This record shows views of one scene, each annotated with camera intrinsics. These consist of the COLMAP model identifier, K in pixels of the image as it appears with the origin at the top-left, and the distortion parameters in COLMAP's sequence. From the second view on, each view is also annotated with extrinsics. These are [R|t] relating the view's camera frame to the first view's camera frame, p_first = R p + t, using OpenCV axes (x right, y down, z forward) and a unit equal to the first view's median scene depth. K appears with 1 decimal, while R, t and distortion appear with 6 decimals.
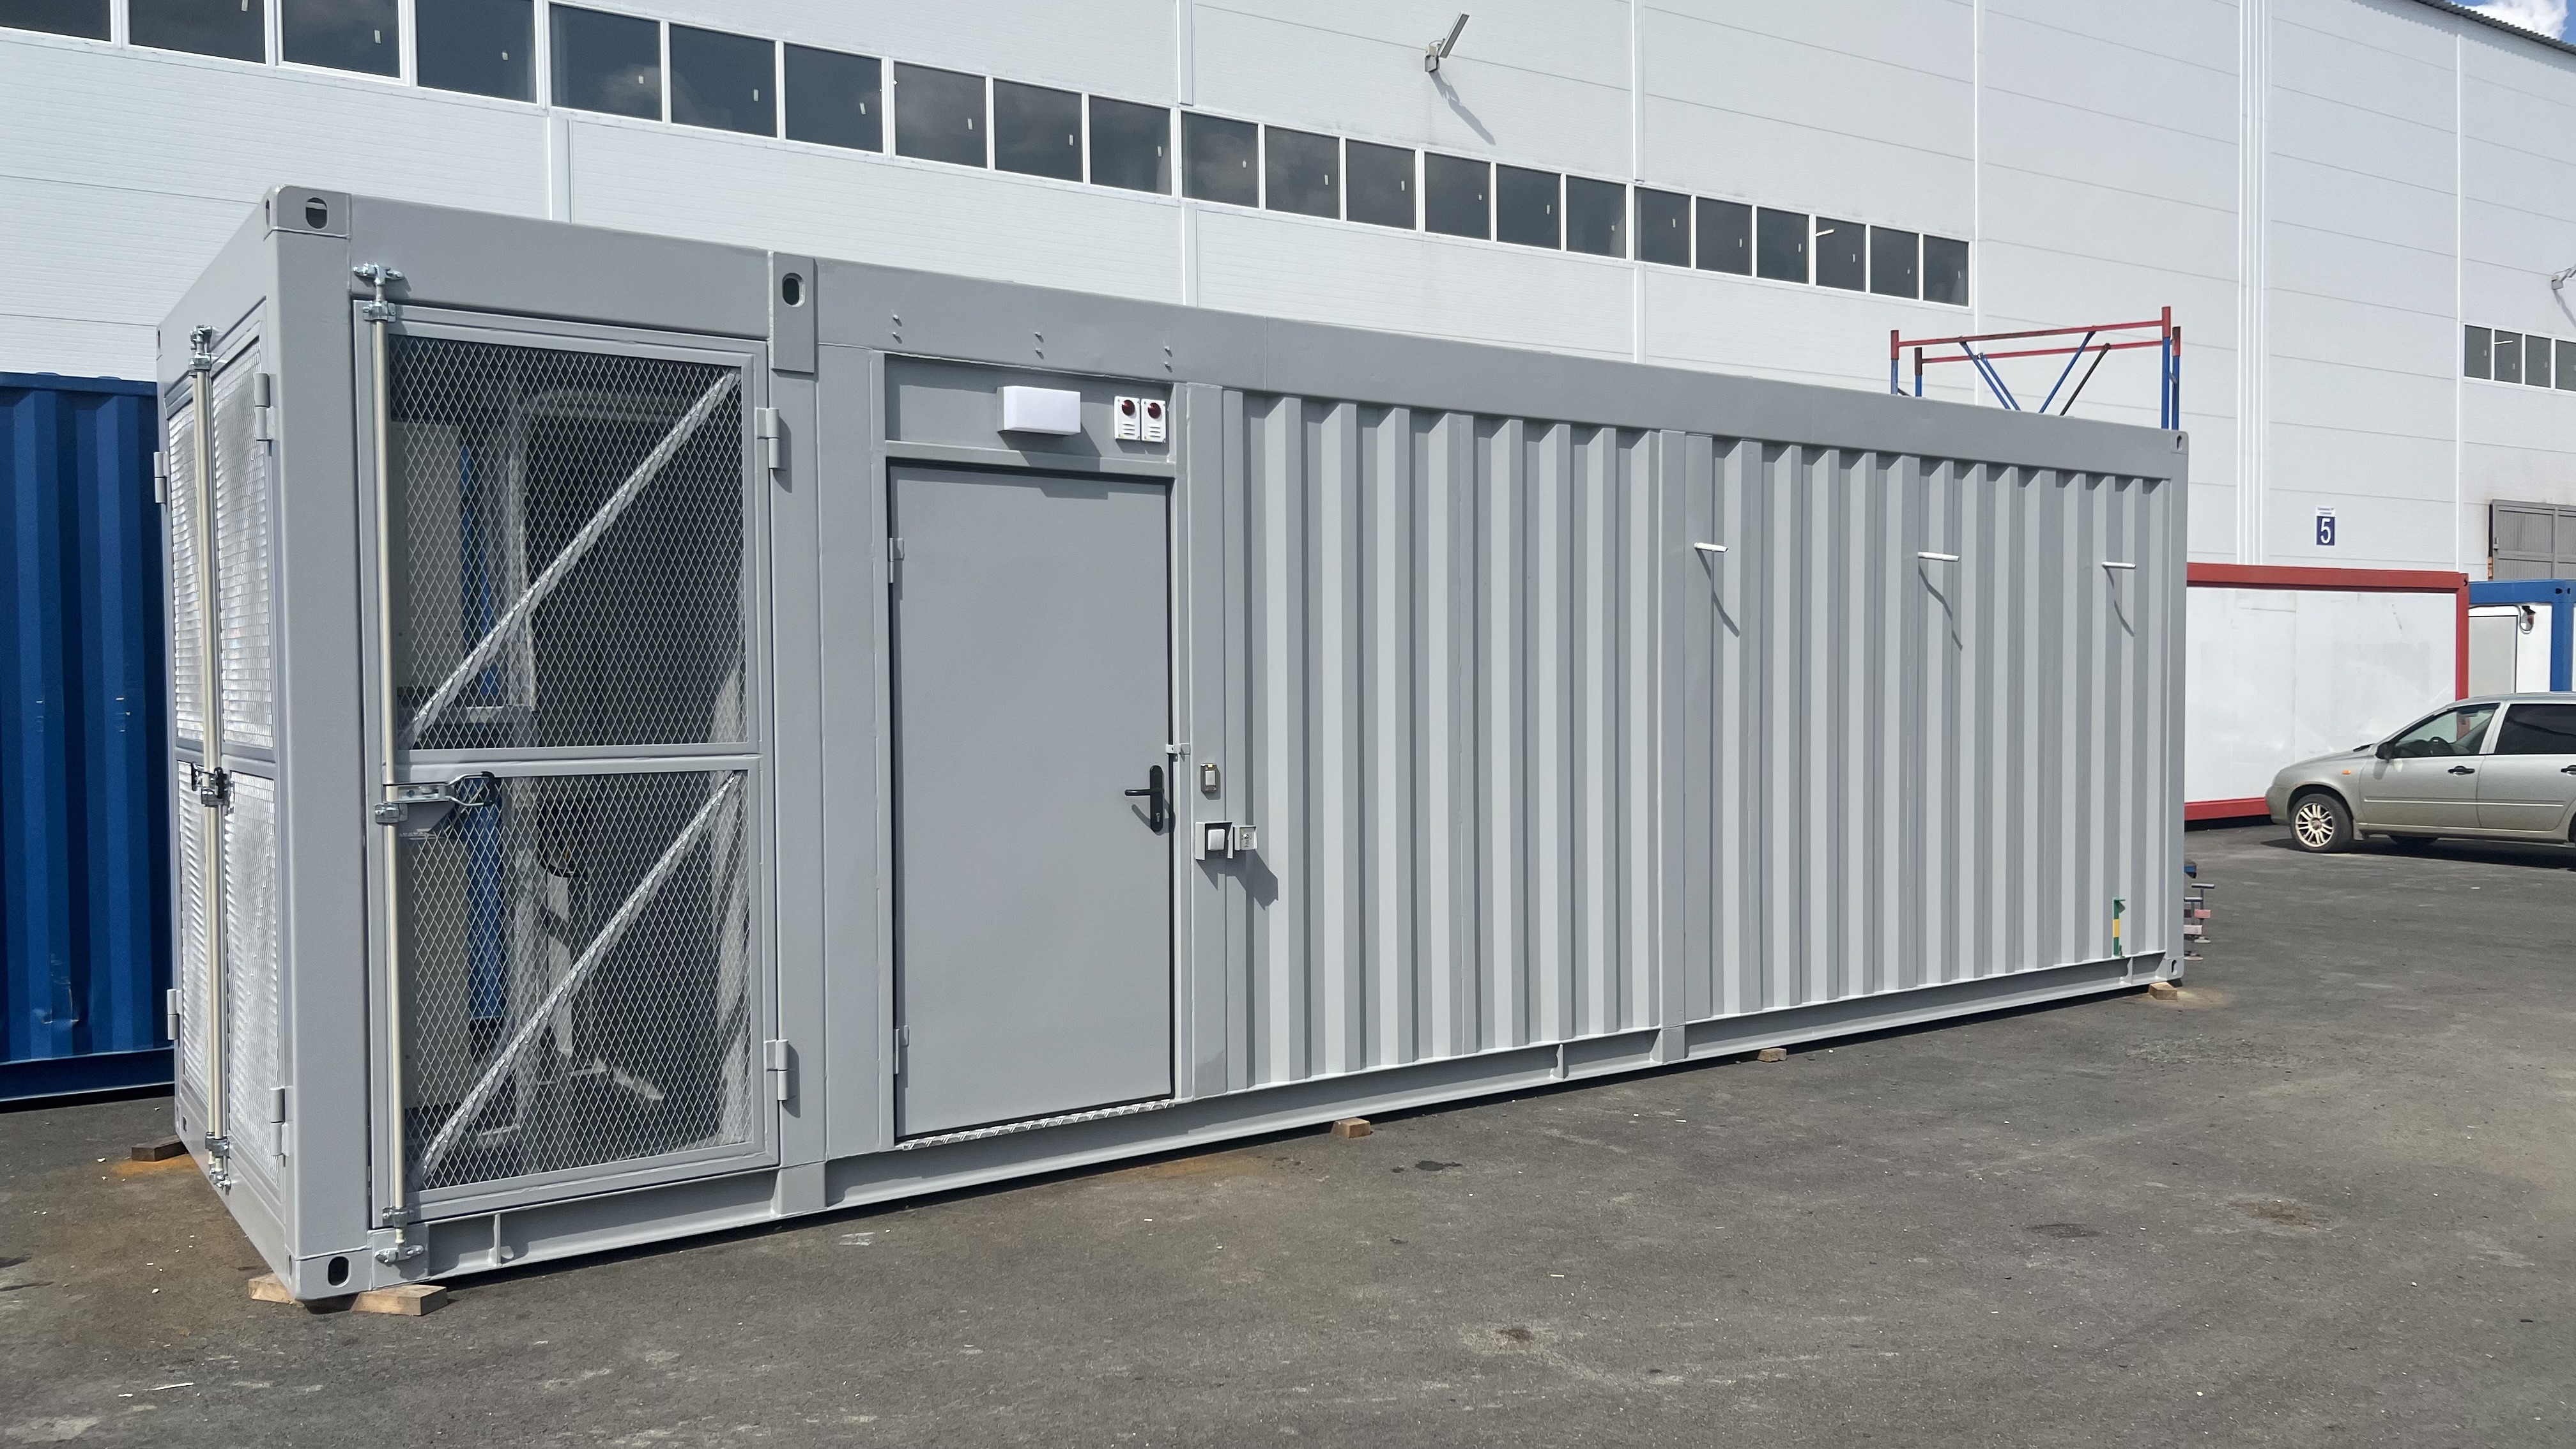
lens RADIAL K [[1986.6, 0, 1288.0], [0, 1986.6, 724.5], [0, 0, 1]] dist [0.049832, -0.044684]
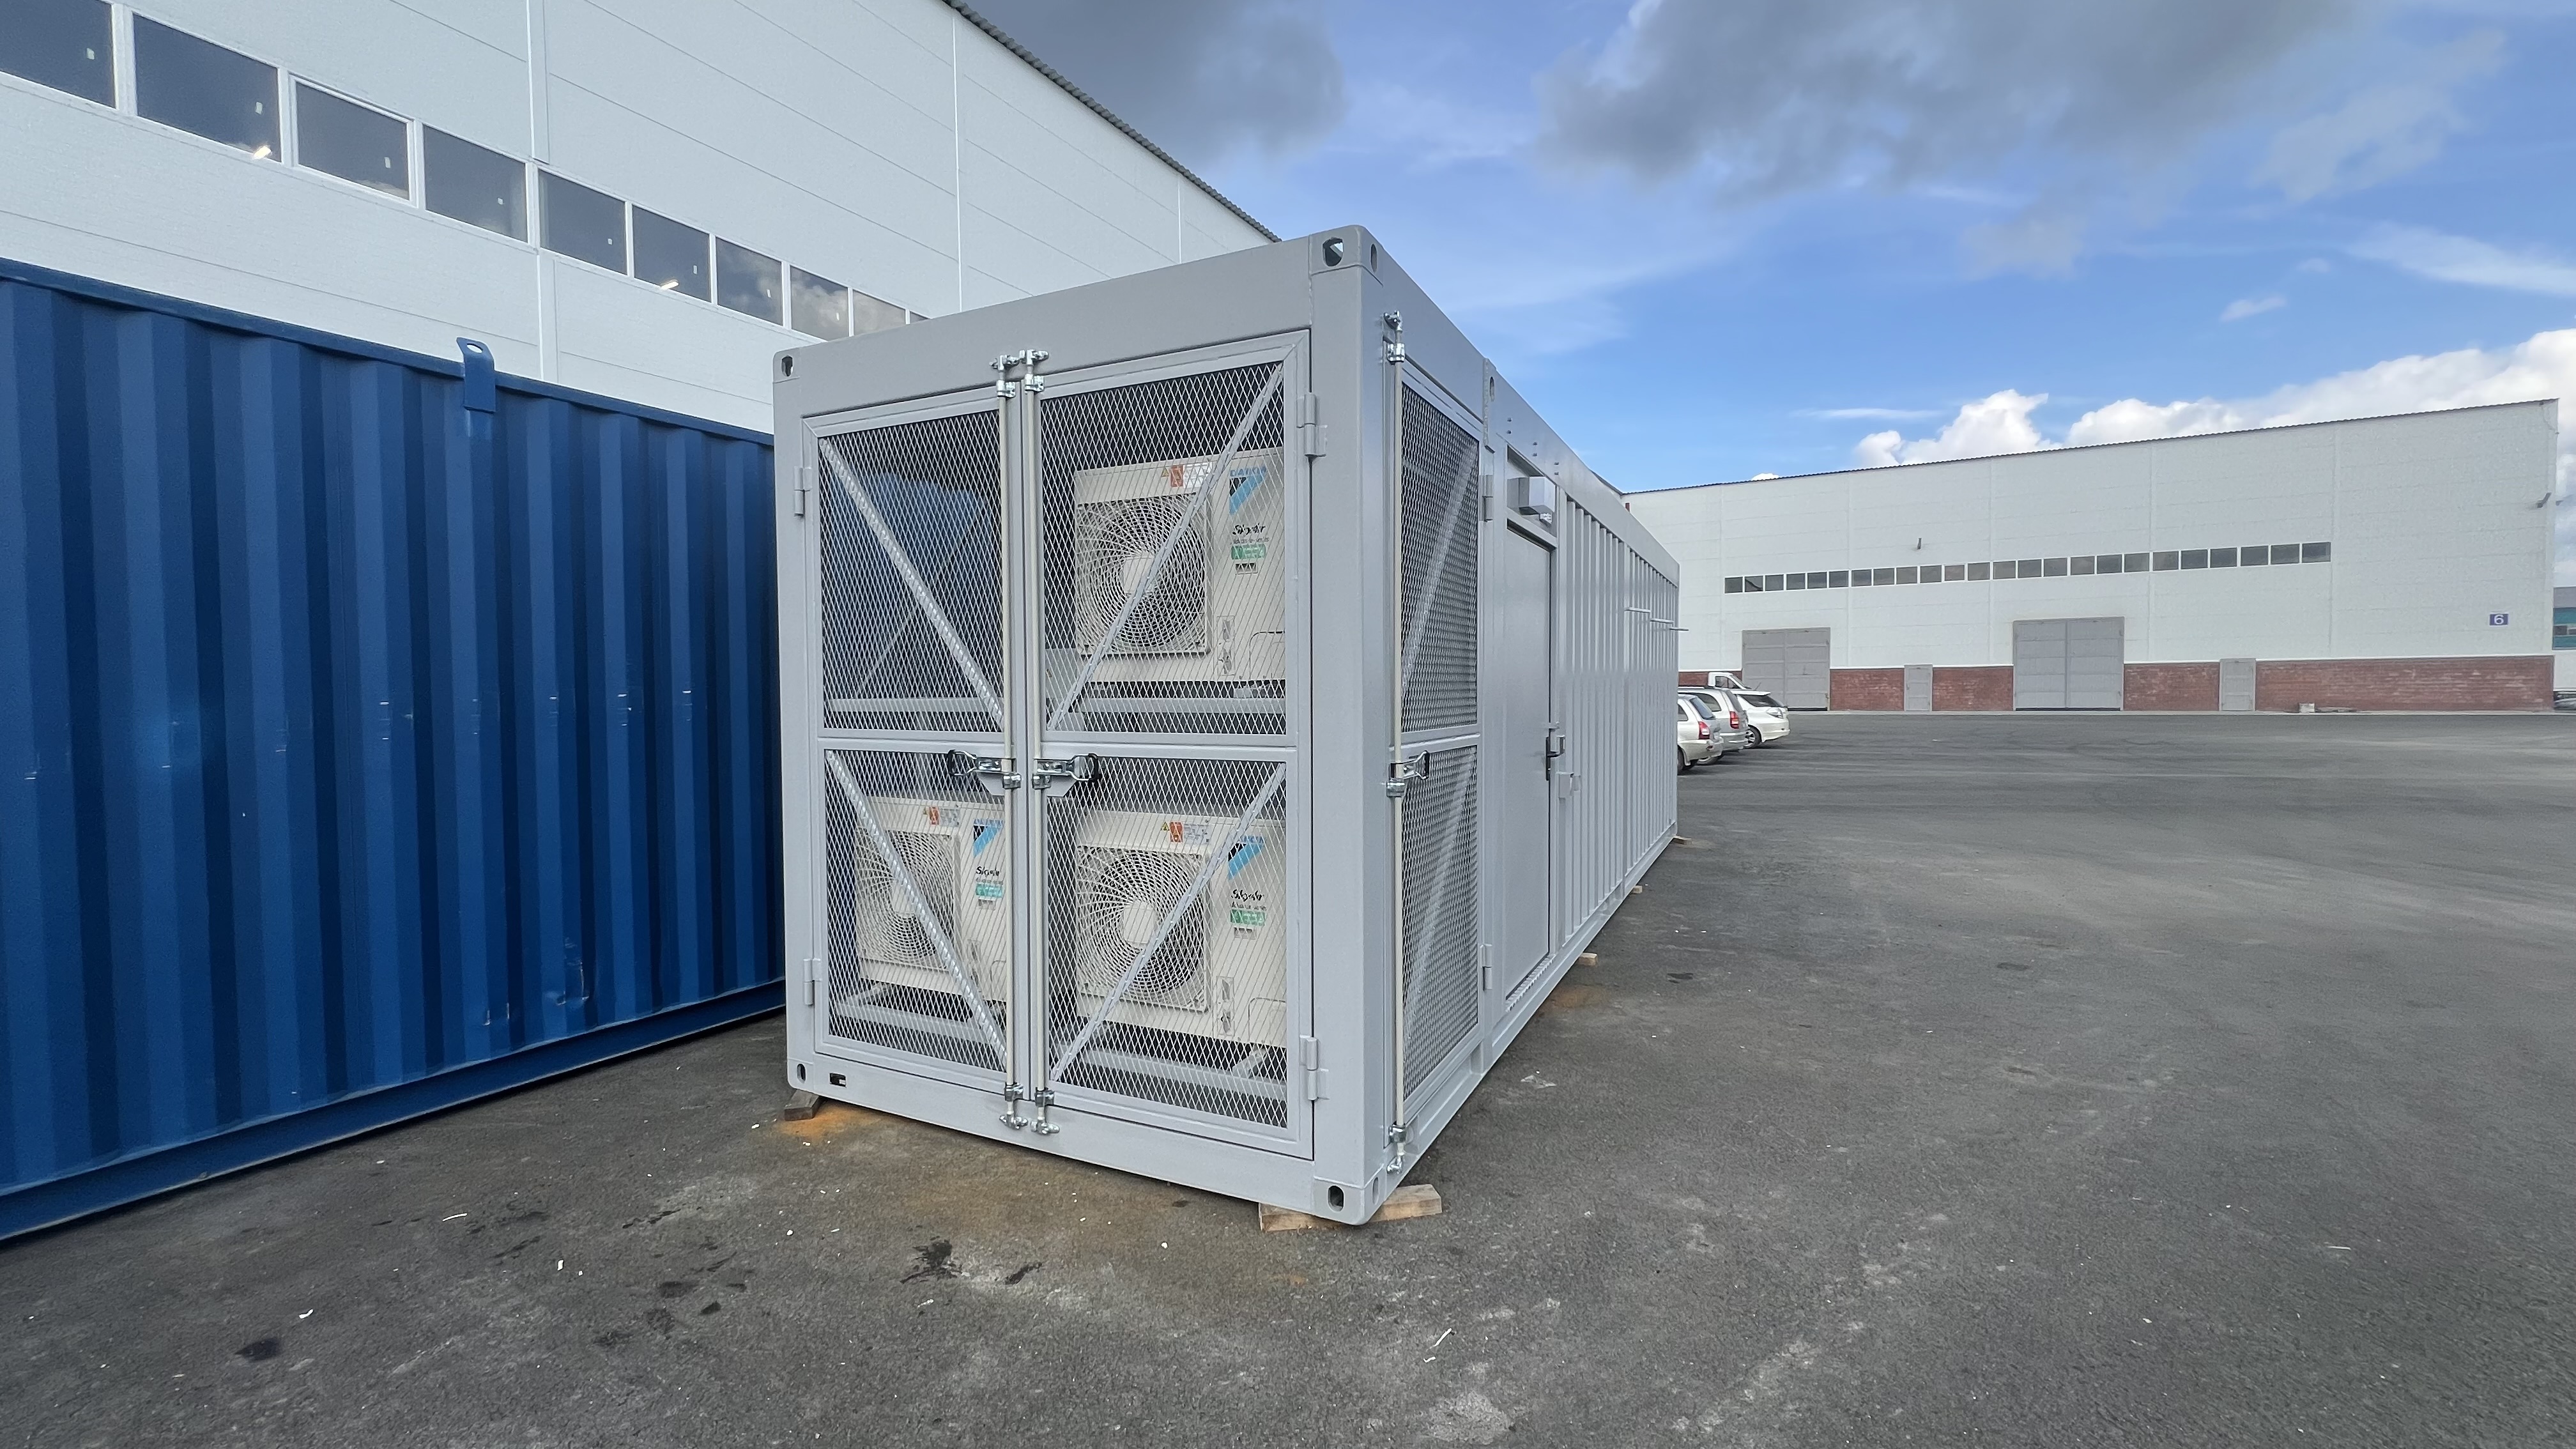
lens RADIAL K [[1034.0, 0, 1284.1], [0, 1034.0, 722.8], [0, 0, 1]] dist [-0.001693, 0.000871]
pose [[0.876847, -0.010362, 0.480658, -0.773241], [0.008095, 0.999944, 0.006789, 0.001776], [-0.480702, -0.002062, 0.876882, 0.493965]]
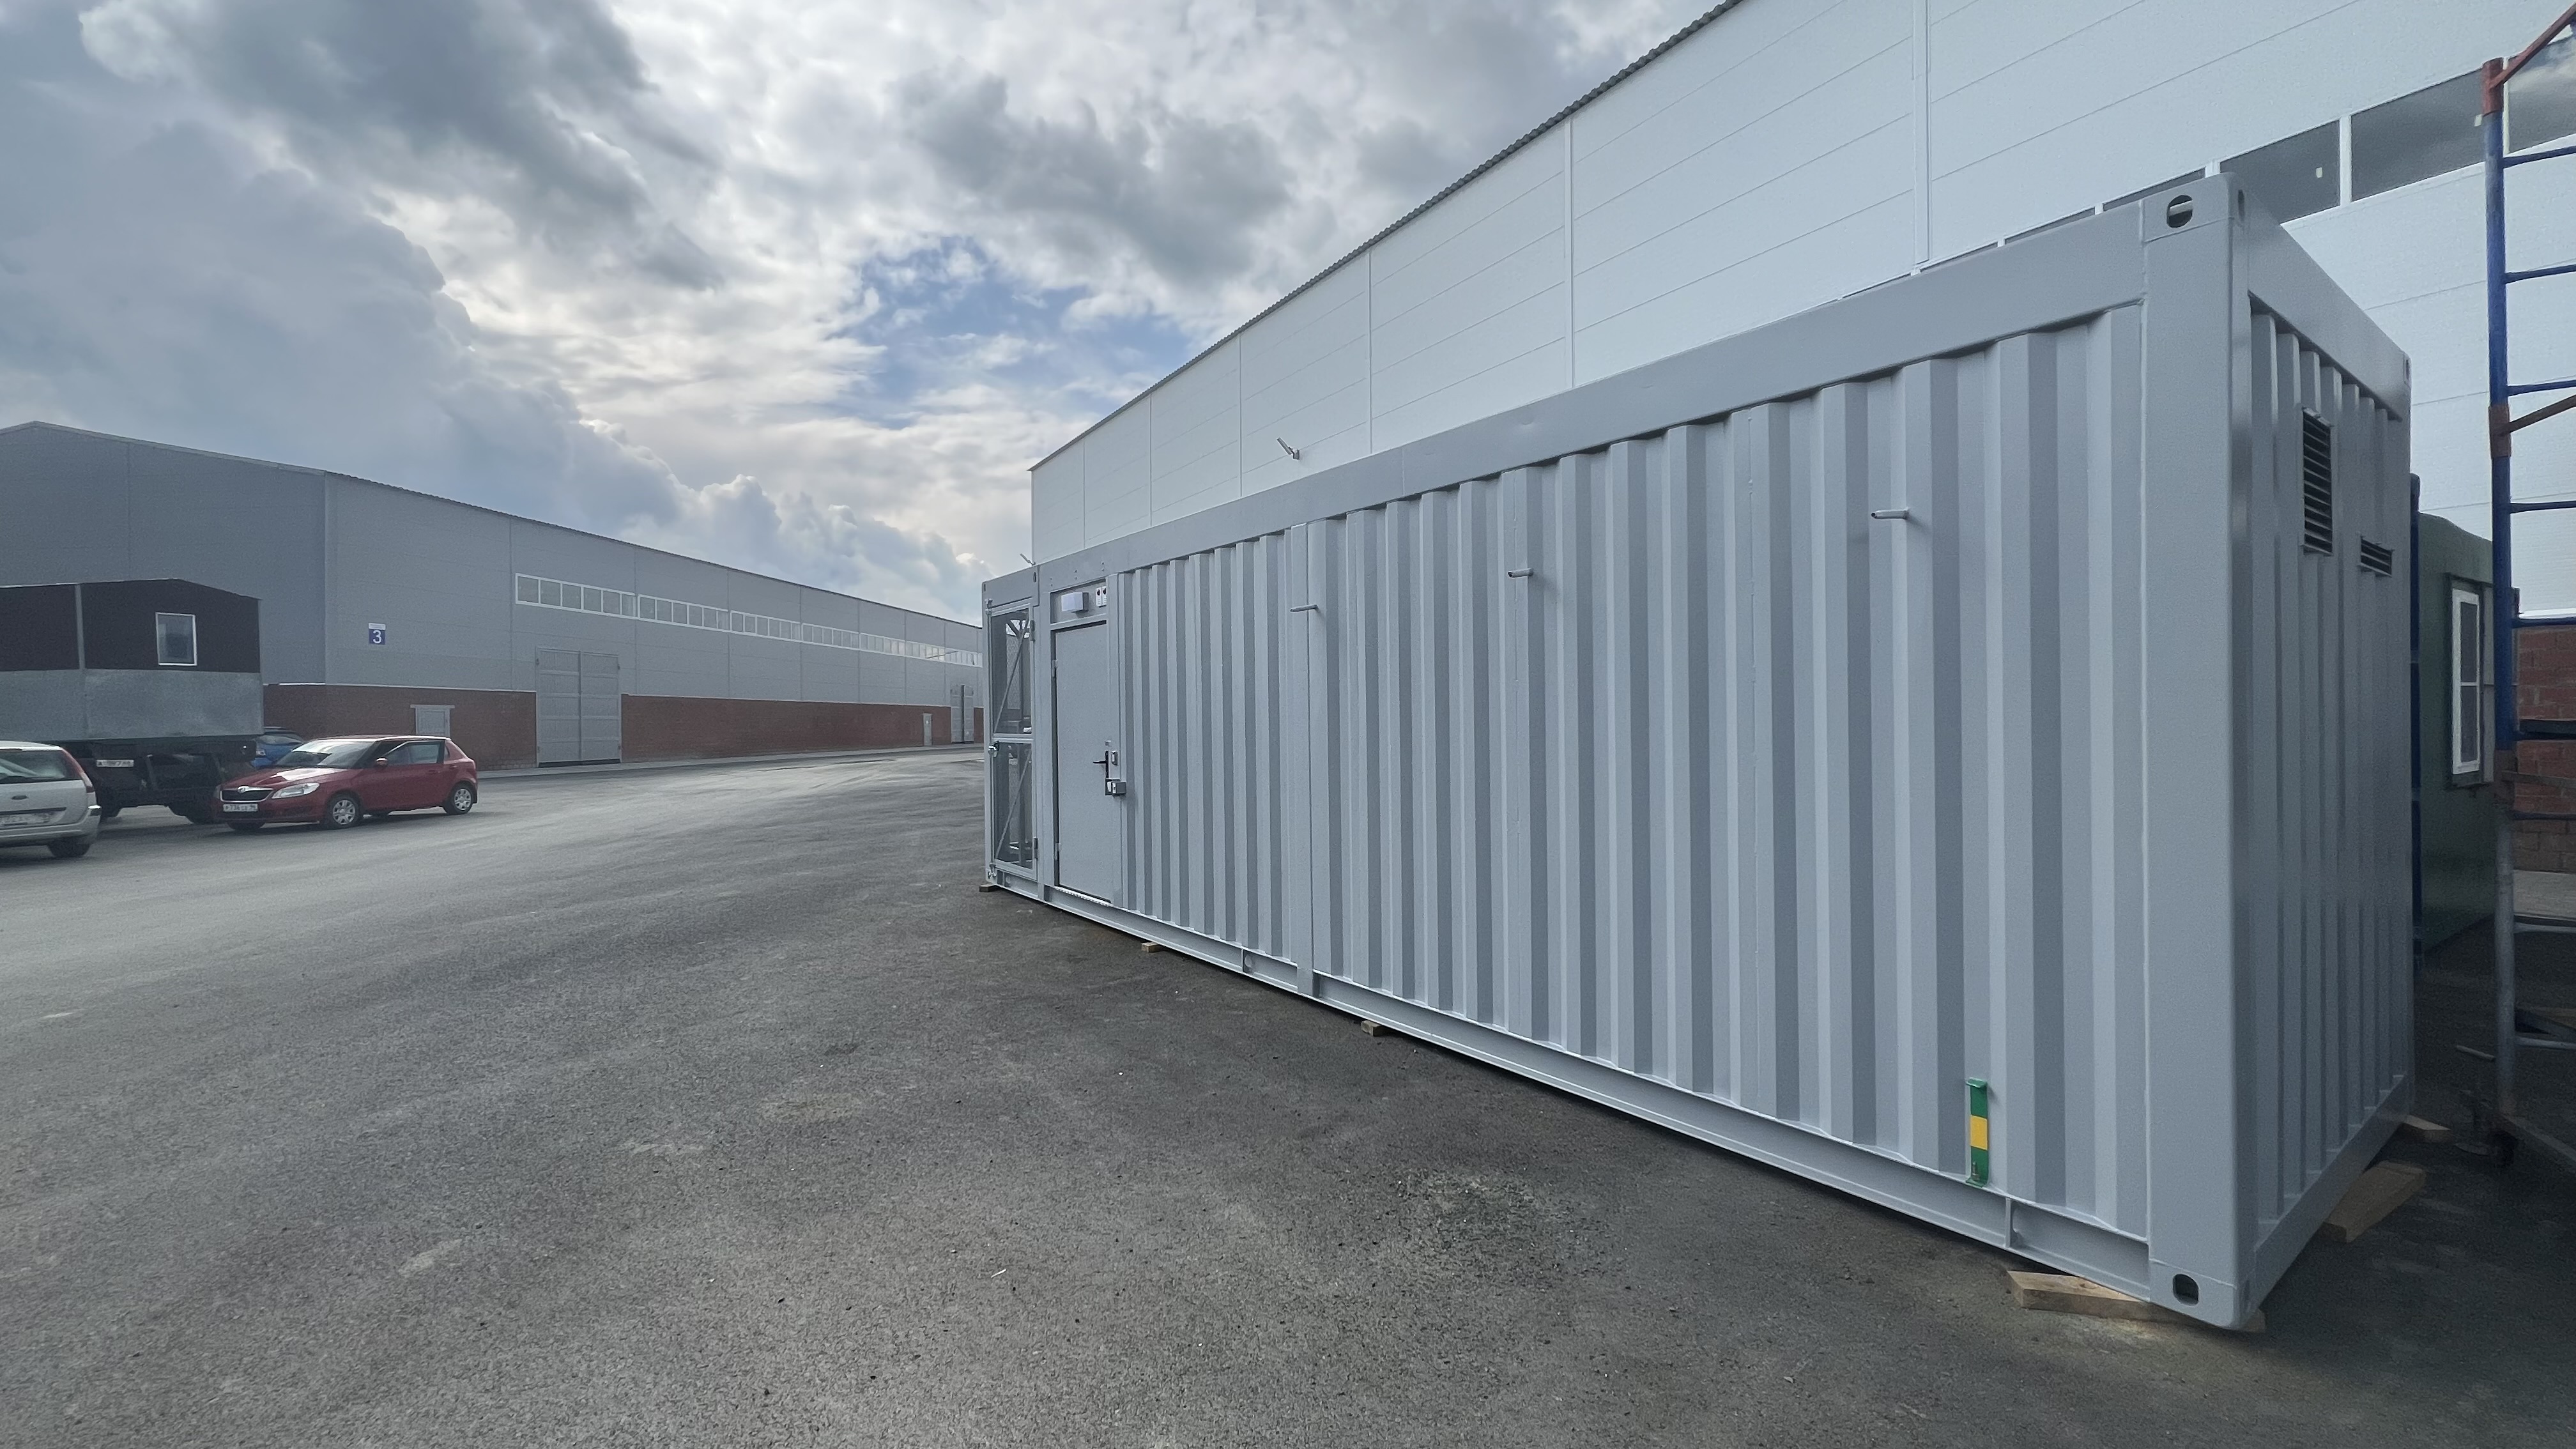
lens RADIAL K [[1034.0, 0, 1284.1], [0, 1034.0, 722.8], [0, 0, 1]] dist [-0.001693, 0.000871]
pose [[-0.009978, 0.011858, -0.999880, 1.347600], [-0.015018, 0.999815, 0.012007, -0.034357], [0.999837, 0.015136, -0.009798, 1.499708]]
